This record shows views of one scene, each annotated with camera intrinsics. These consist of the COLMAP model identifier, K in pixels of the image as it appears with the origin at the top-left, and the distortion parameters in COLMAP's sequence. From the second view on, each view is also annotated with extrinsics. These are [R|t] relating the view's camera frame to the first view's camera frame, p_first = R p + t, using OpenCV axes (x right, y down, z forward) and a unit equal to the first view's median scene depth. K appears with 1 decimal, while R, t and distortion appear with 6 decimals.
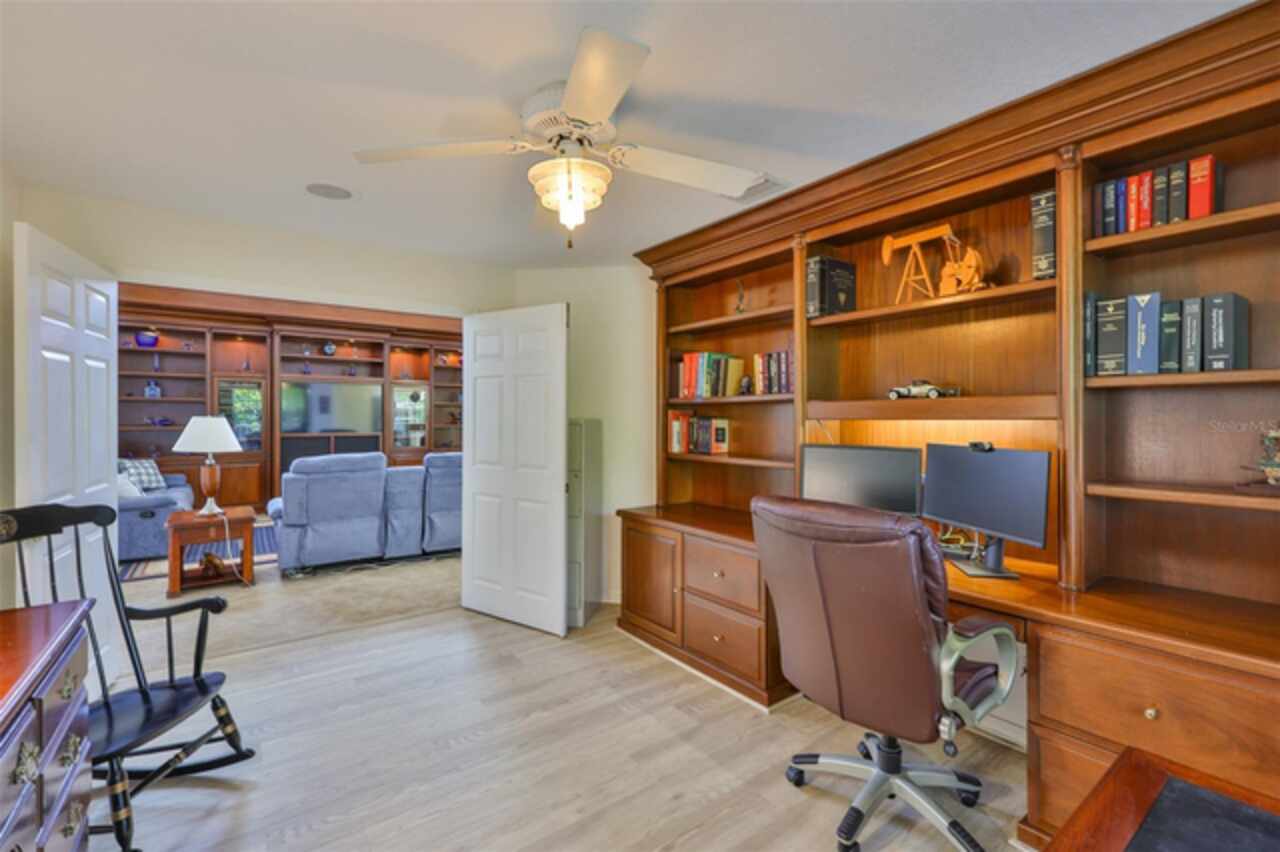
lens RADIAL K [[544.8, 0, 633.7], [0, 544.8, 415.7], [0, 0, 1]] dist [0.000291, 0.000832]
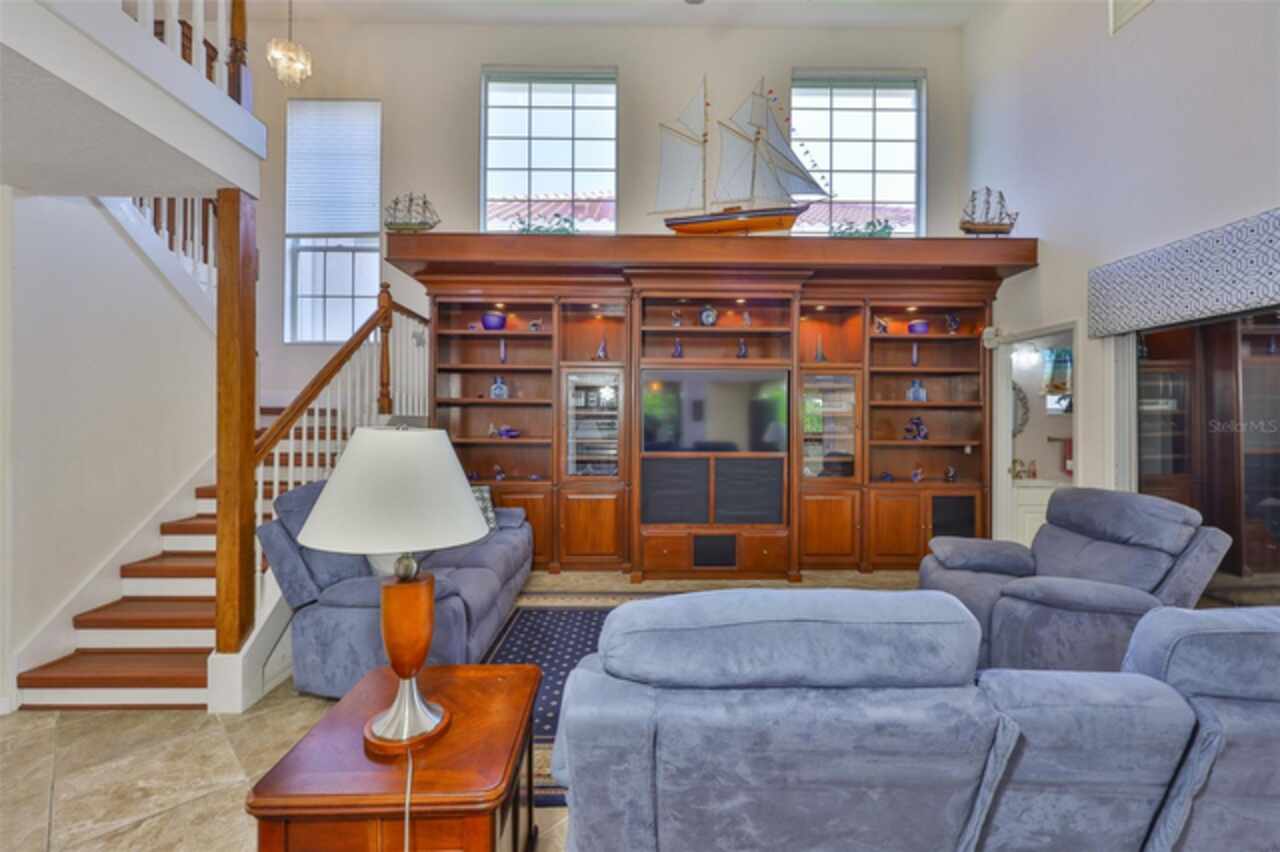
lens RADIAL K [[544.8, 0, 637.5], [0, 544.8, 423.9], [0, 0, 1]] dist [0.000291, 0.000832]
pose [[0.813217, 0.002647, -0.581954, -0.276829], [-0.001902, 0.999996, 0.001891, -0.001190], [0.581957, -0.000431, 0.813219, 0.473714]]
